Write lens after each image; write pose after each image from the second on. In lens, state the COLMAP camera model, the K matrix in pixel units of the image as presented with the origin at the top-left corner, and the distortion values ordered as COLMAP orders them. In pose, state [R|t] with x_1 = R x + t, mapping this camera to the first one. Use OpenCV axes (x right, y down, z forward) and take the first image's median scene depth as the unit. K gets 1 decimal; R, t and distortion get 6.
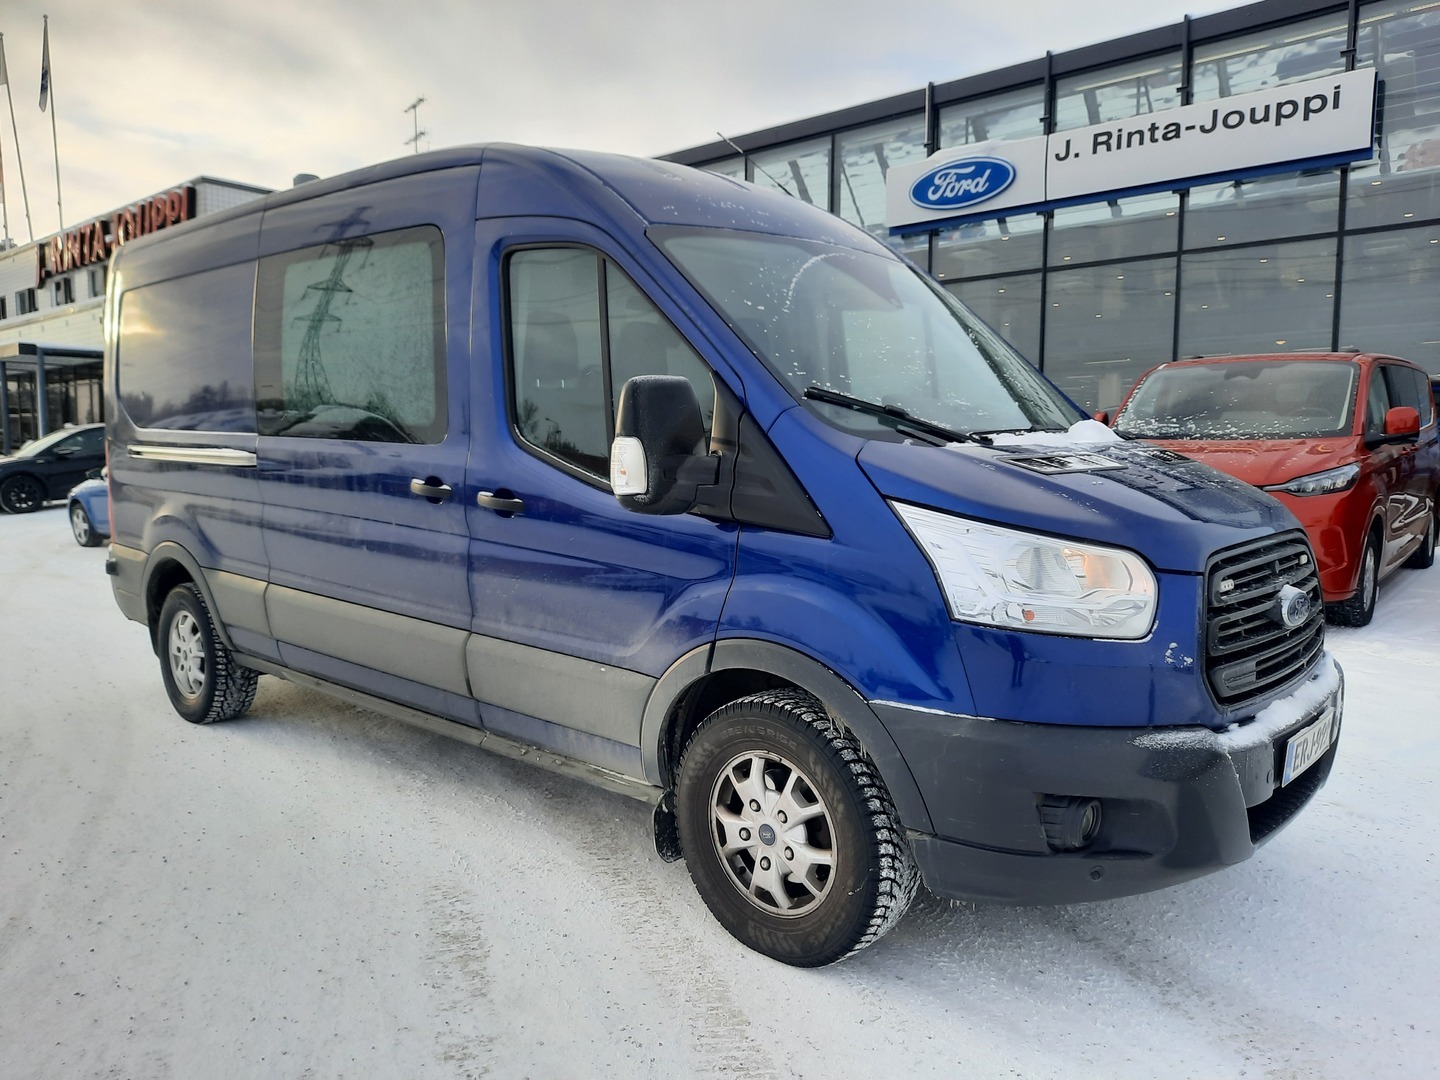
lens RADIAL K [[1049.2, 0, 730.5], [0, 1049.2, 549.1], [0, 0, 1]] dist [0.071290, -0.078996]
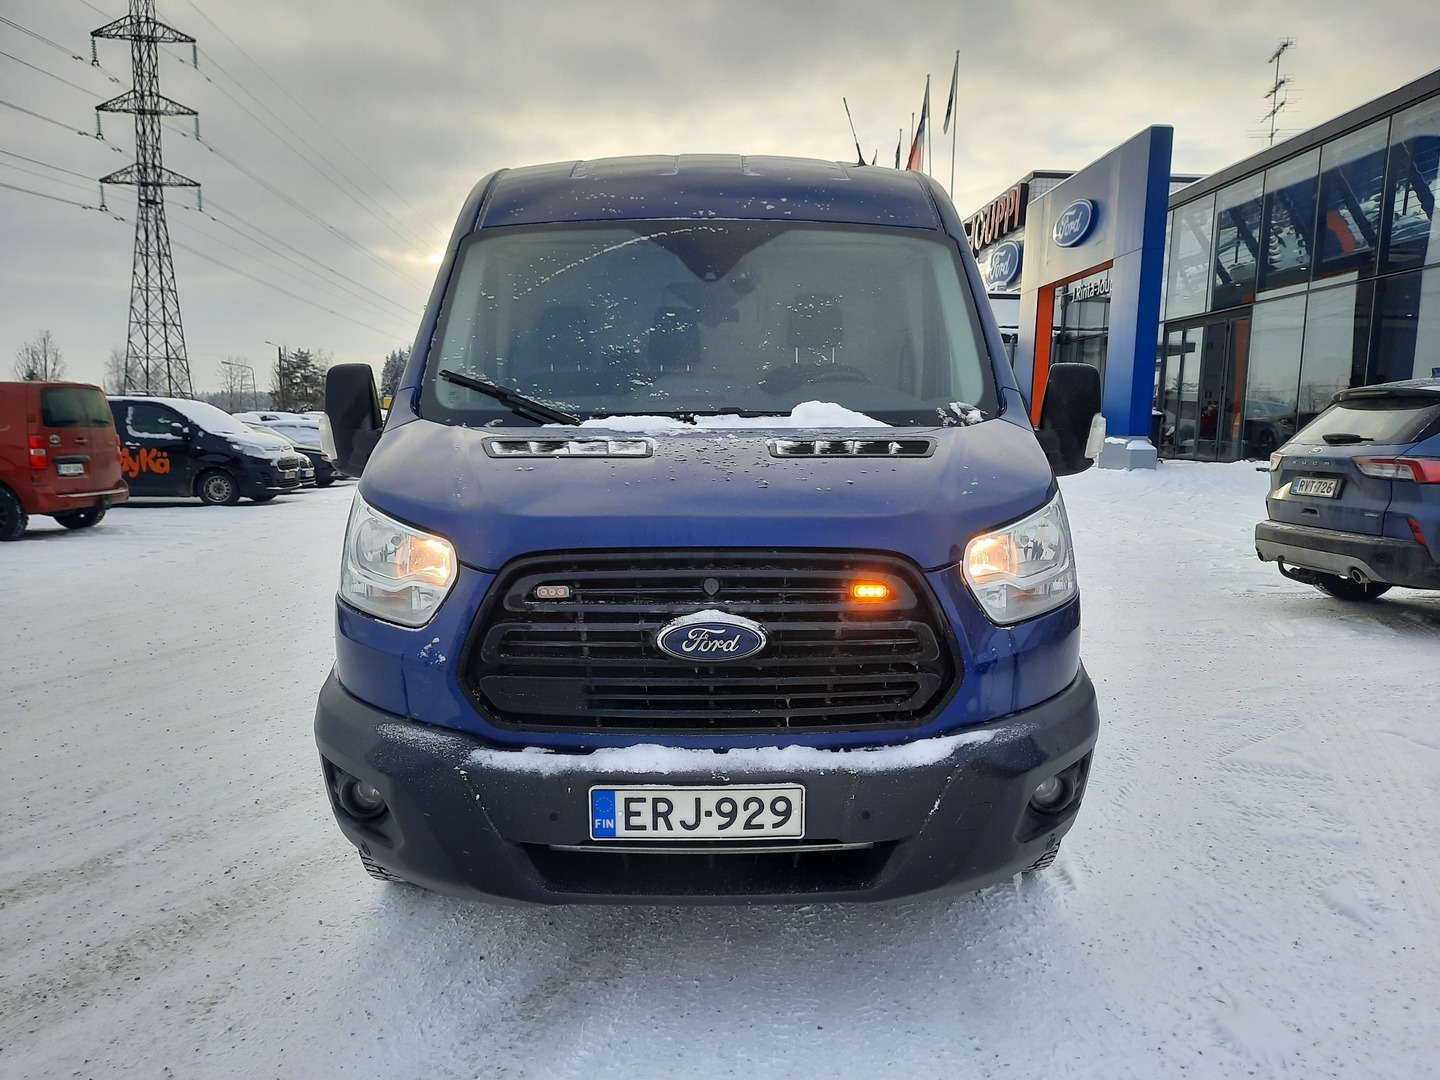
lens RADIAL K [[1049.2, 0, 730.5], [0, 1049.2, 549.1], [0, 0, 1]] dist [0.071290, -0.078996]
pose [[0.695280, 0.103802, -0.711204, 0.729370], [-0.088910, 0.994337, 0.058207, -0.039742], [0.713219, 0.022763, 0.700572, 0.302204]]
